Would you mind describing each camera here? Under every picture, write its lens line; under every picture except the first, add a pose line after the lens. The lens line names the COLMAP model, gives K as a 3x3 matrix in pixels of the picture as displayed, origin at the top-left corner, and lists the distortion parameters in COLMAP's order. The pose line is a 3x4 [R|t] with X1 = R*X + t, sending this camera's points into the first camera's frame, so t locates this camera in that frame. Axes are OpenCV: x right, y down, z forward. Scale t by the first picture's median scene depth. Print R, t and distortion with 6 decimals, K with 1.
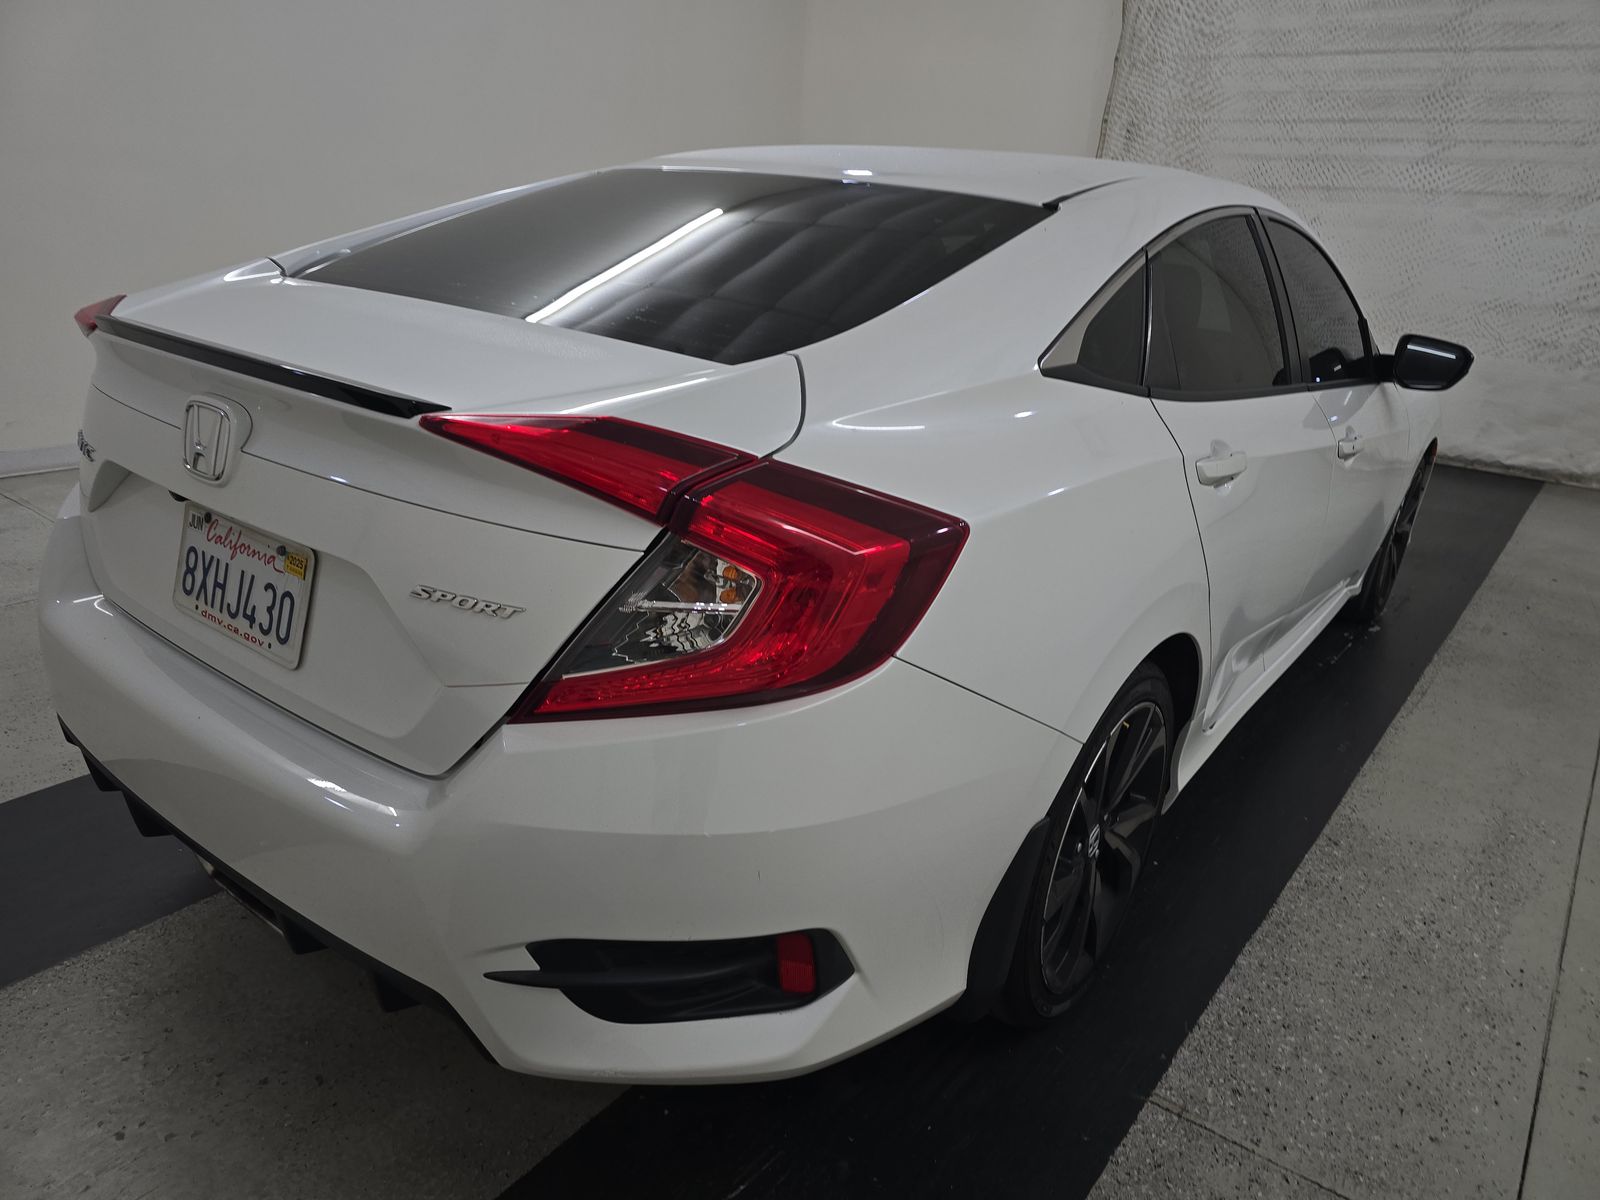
lens RADIAL K [[1048.4, 0, 822.9], [0, 1048.4, 600.7], [0, 0, 1]] dist [0.060926, -0.052348]
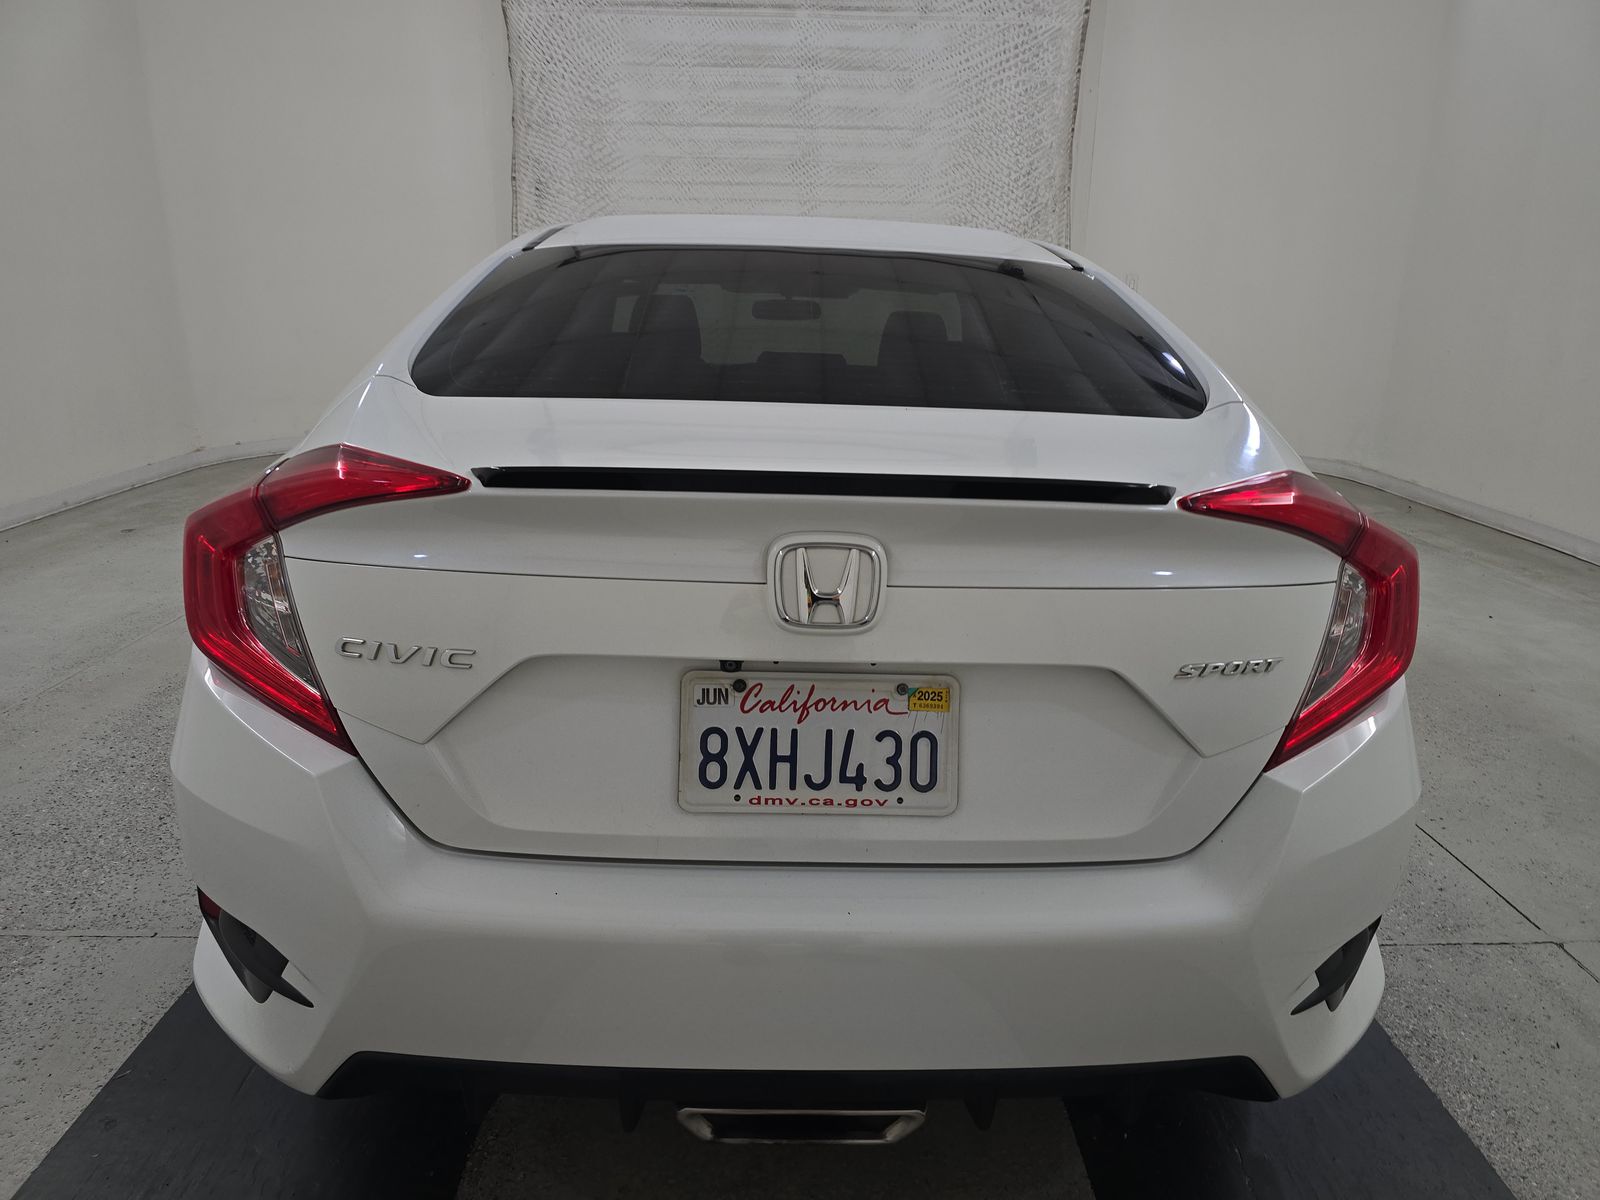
lens RADIAL K [[1055.7, 0, 807.1], [0, 1055.7, 601.3], [0, 0, 1]] dist [0.055117, -0.045777]
pose [[0.789579, -0.218799, 0.573317, -0.216501], [0.242890, 0.969406, 0.035450, -0.034380], [-0.563533, 0.111263, 0.818567, 0.064587]]
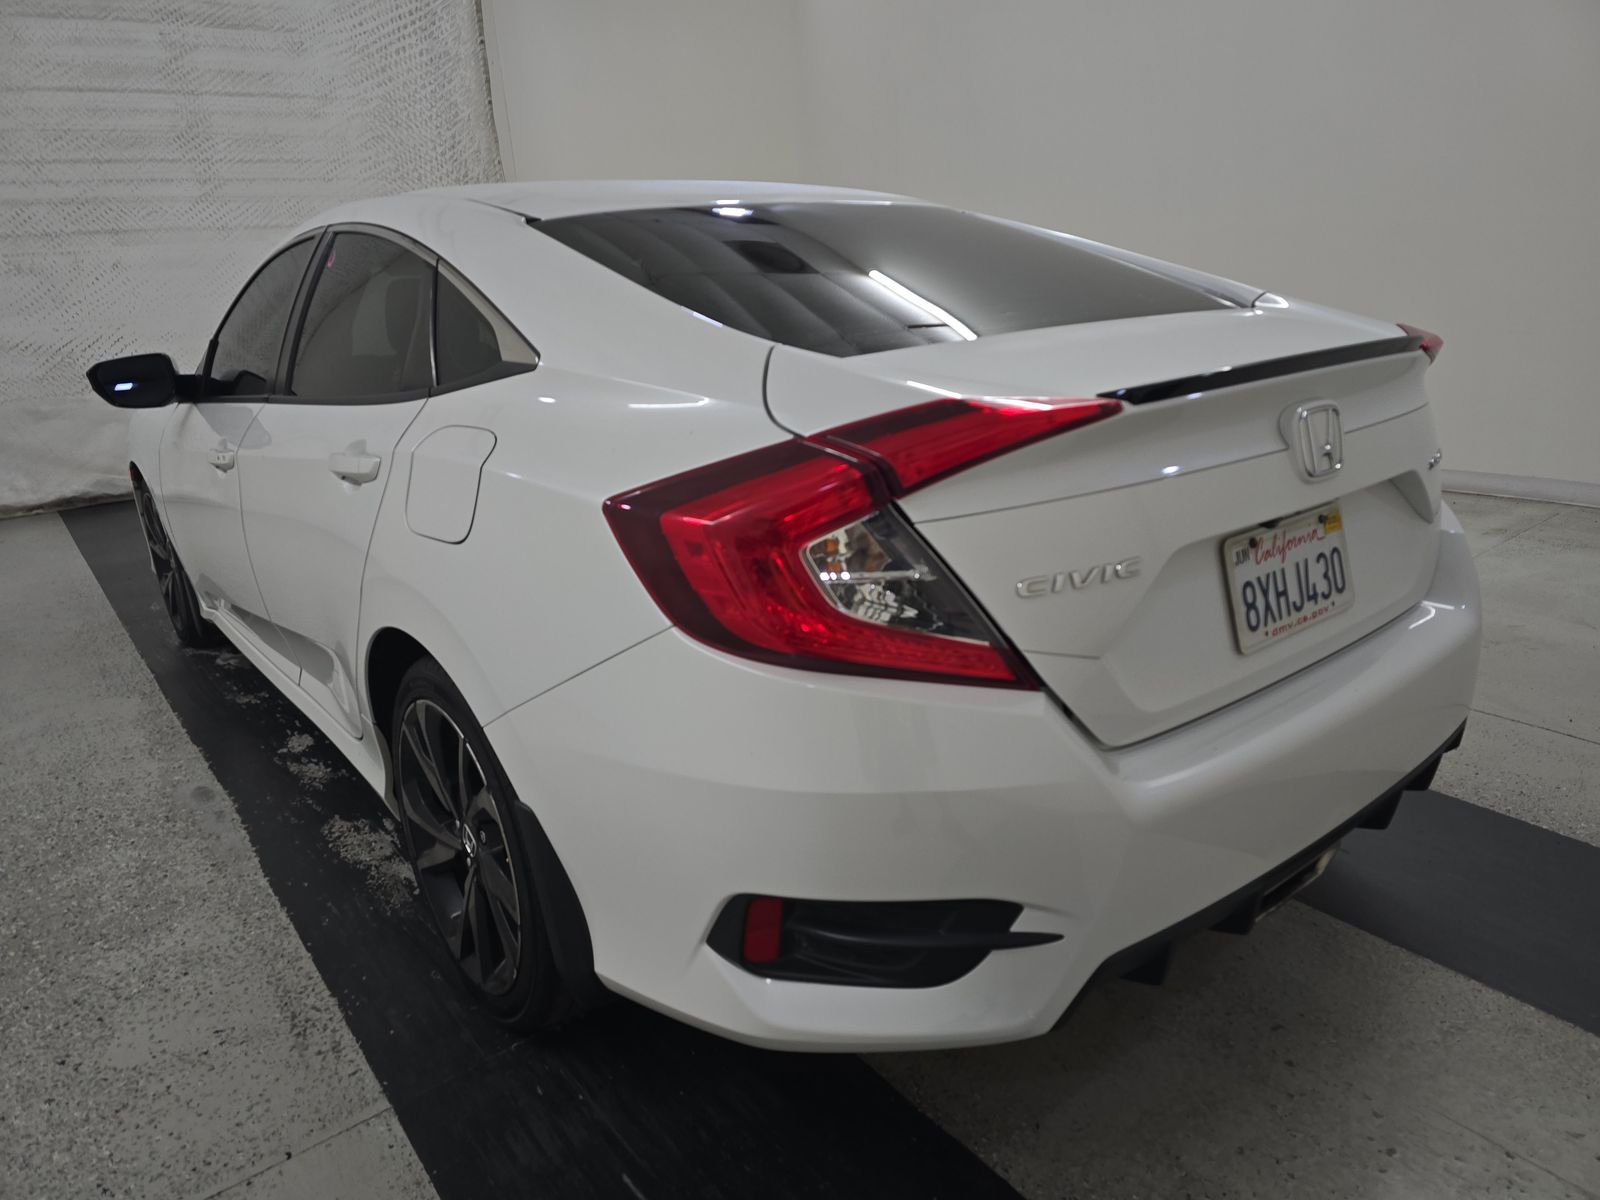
lens RADIAL K [[1055.7, 0, 807.1], [0, 1055.7, 601.3], [0, 0, 1]] dist [0.055117, -0.045777]
pose [[0.263847, -0.372715, 0.889645, -0.348562], [0.404417, 0.880091, 0.248772, -0.097562], [-0.875689, 0.294150, 0.382942, 0.218534]]
